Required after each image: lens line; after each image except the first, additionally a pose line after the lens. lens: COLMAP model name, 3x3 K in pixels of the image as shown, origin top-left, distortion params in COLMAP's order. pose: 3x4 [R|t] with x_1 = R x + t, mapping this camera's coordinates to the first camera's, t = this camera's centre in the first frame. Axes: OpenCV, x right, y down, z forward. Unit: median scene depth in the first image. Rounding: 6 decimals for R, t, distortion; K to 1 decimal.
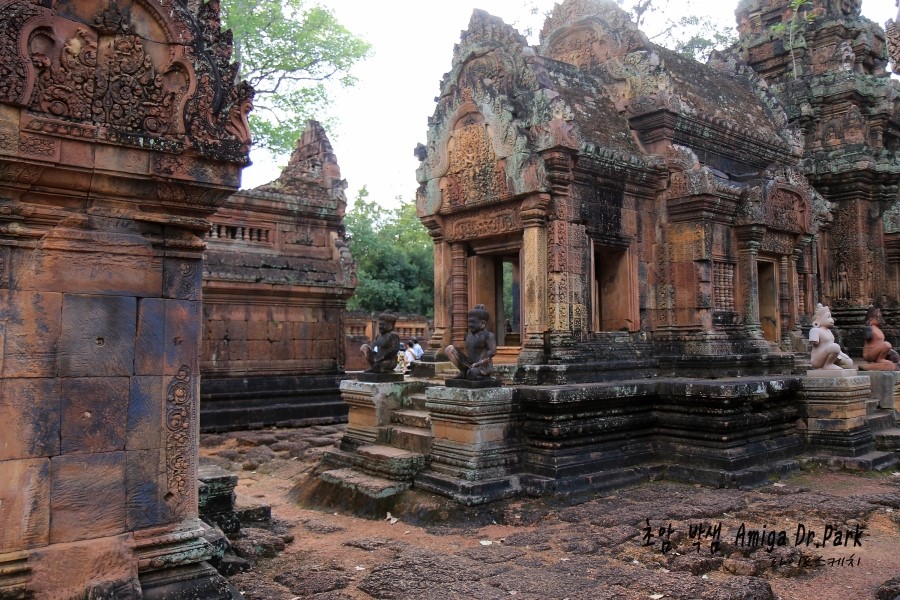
lens RADIAL K [[689.5, 0, 441.7], [0, 689.5, 298.9], [0, 0, 1]] dist [-0.109223, 0.101606]
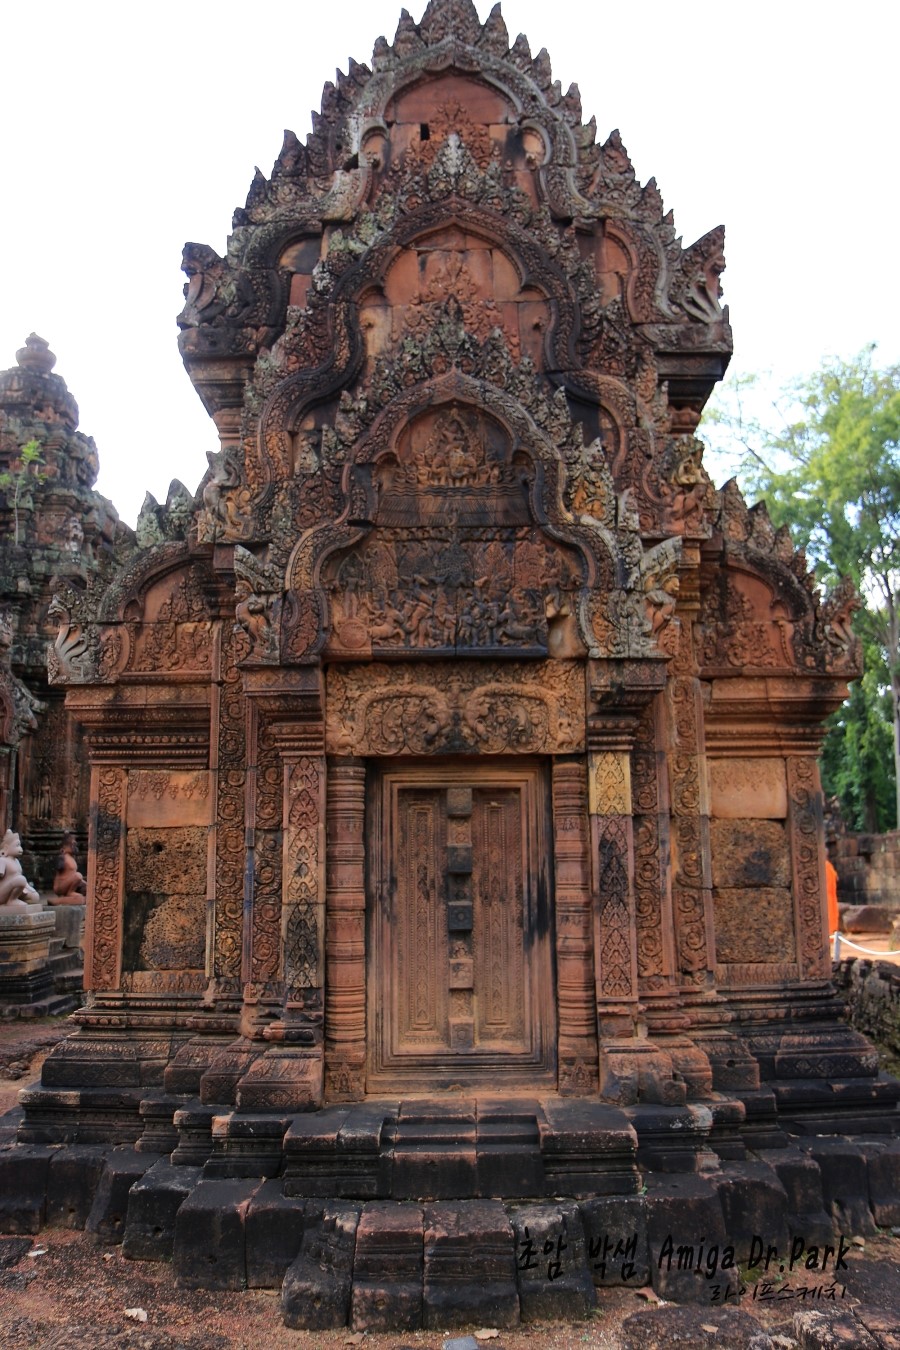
lens RADIAL K [[1034.2, 0, 468.2], [0, 1034.2, 679.1], [0, 0, 1]] dist [-0.109223, 0.101606]
pose [[0.609656, 0.129851, 0.781958, -0.086751], [-0.037122, 0.990086, -0.135471, -0.020017], [-0.791796, 0.053563, 0.608432, -0.189349]]
